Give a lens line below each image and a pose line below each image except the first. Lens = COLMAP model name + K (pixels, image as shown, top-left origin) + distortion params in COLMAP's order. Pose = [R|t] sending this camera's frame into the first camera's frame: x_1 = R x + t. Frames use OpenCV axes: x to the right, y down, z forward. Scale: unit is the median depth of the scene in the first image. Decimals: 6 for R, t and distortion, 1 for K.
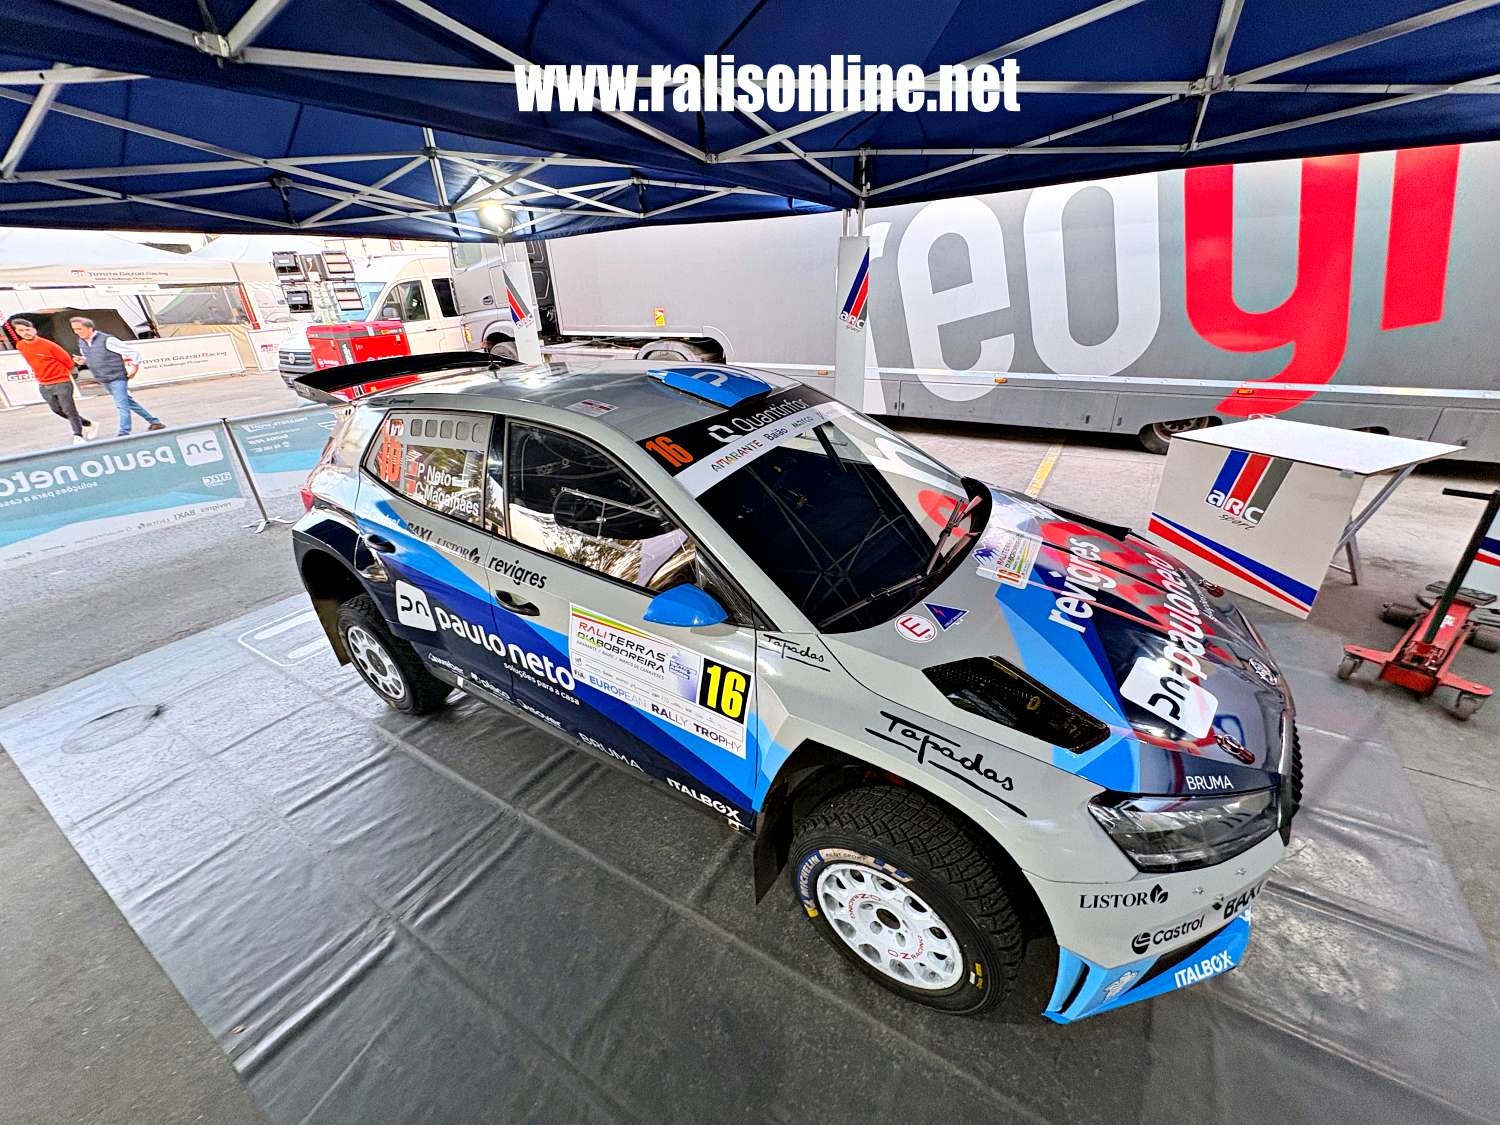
lens RADIAL K [[592.4, 0, 742.1], [0, 592.4, 570.6], [0, 0, 1]] dist [0.000241, 0.000394]
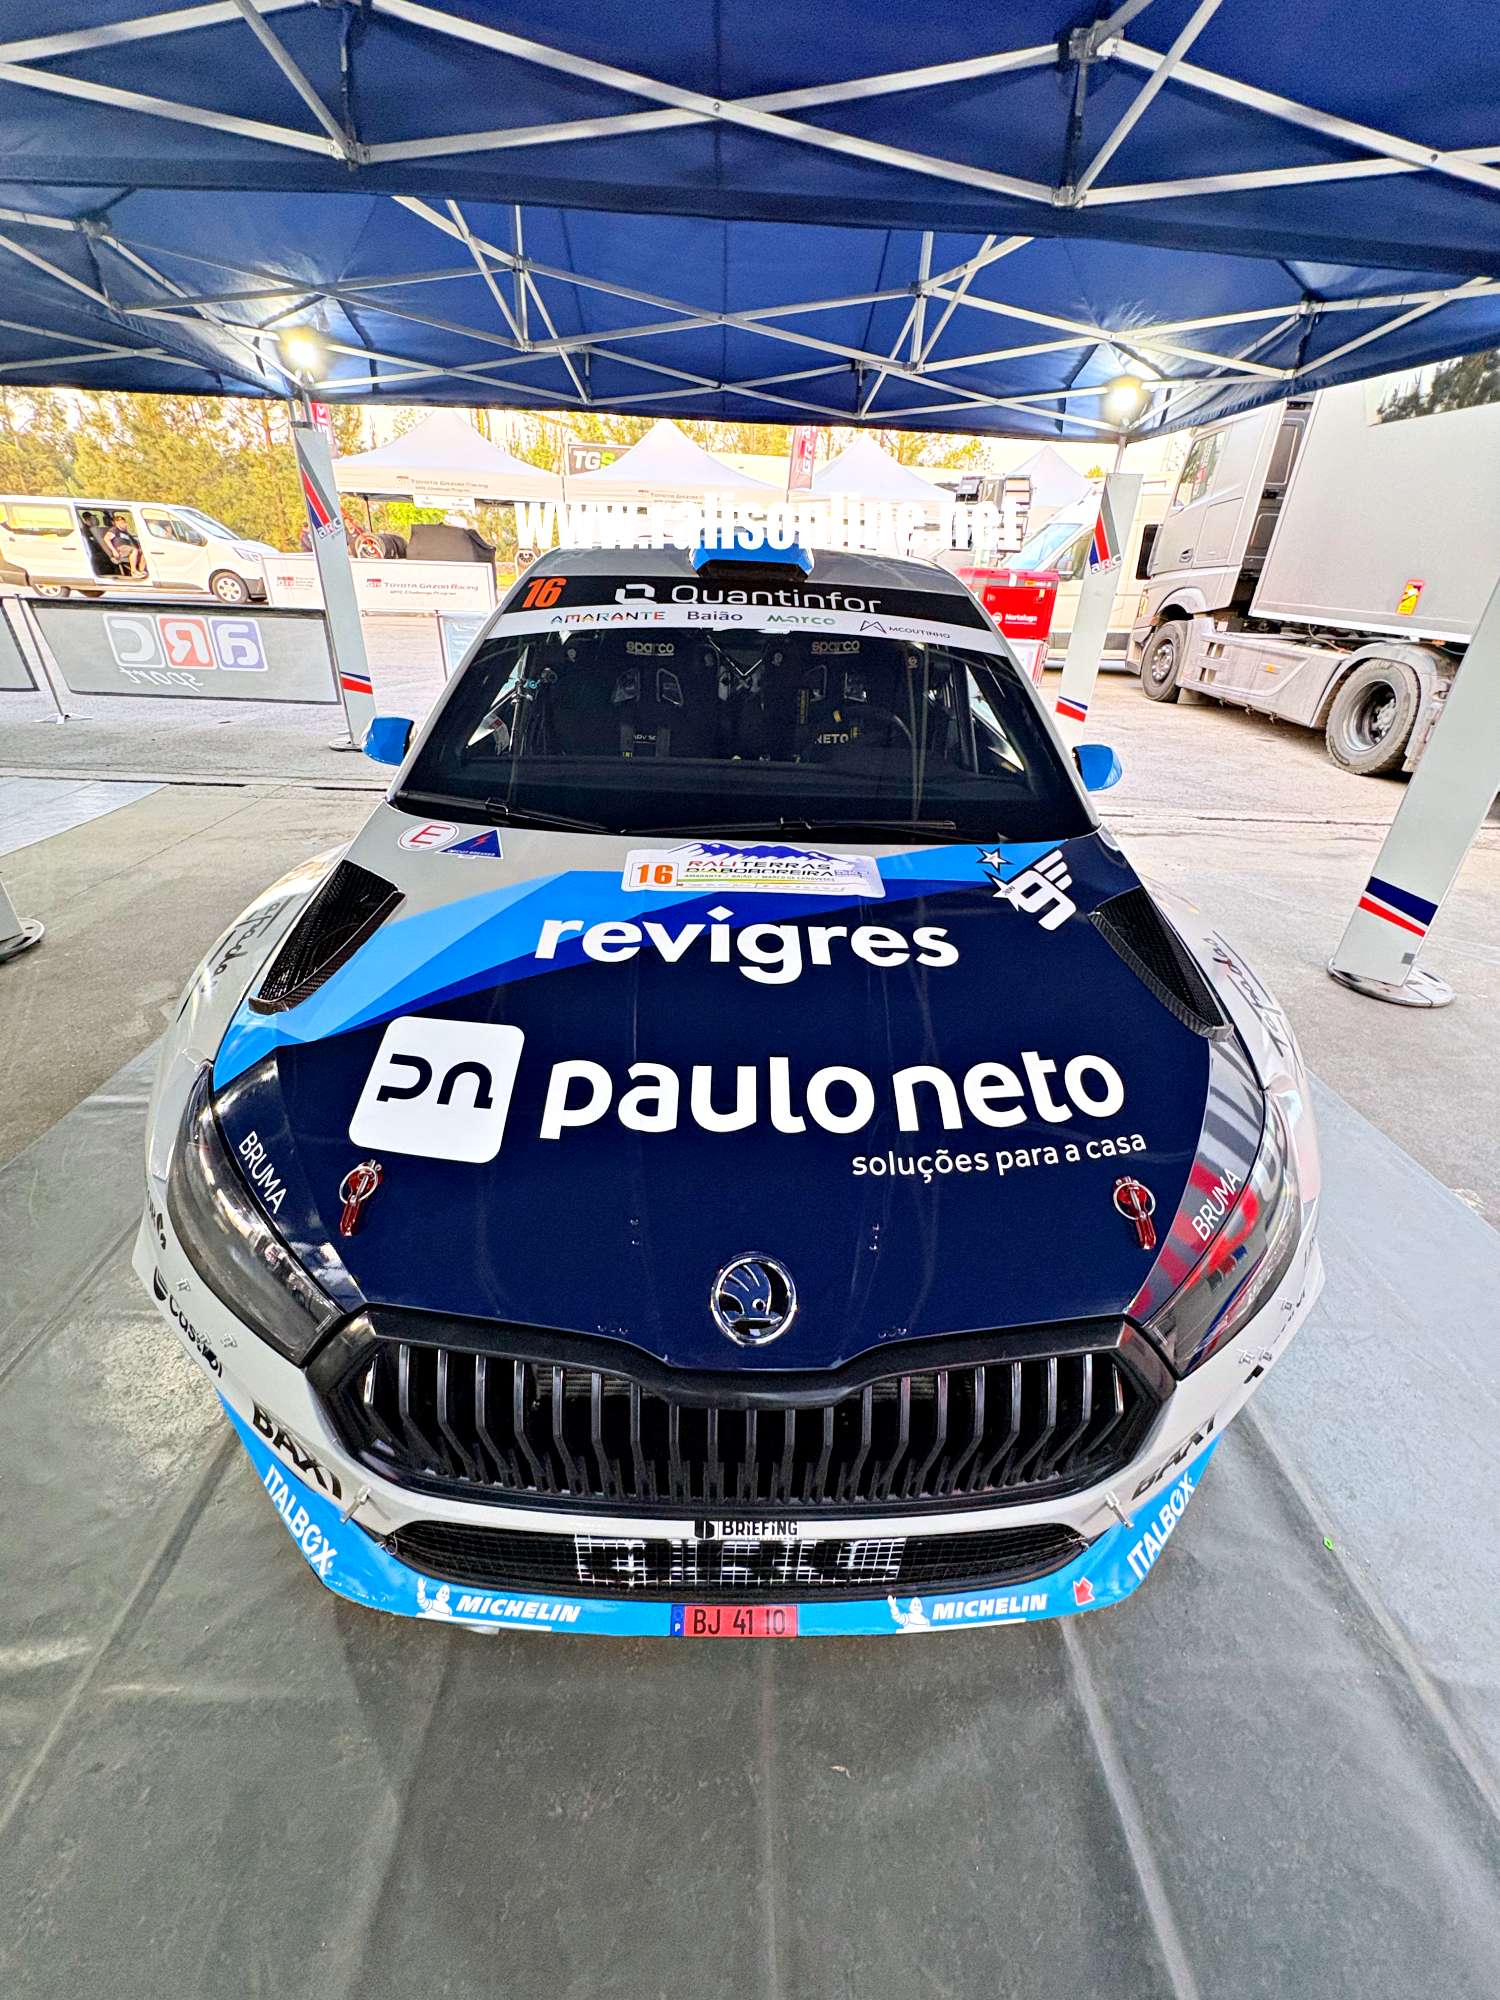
lens RADIAL K [[789.9, 0, 747.0], [0, 789.9, 1002.2], [0, 0, 1]] dist [0.000241, 0.000394]
pose [[0.539272, 0.467904, -0.700179, 0.720045], [-0.426546, 0.868659, 0.251971, -0.074002], [0.726116, 0.162778, 0.668027, 0.398749]]
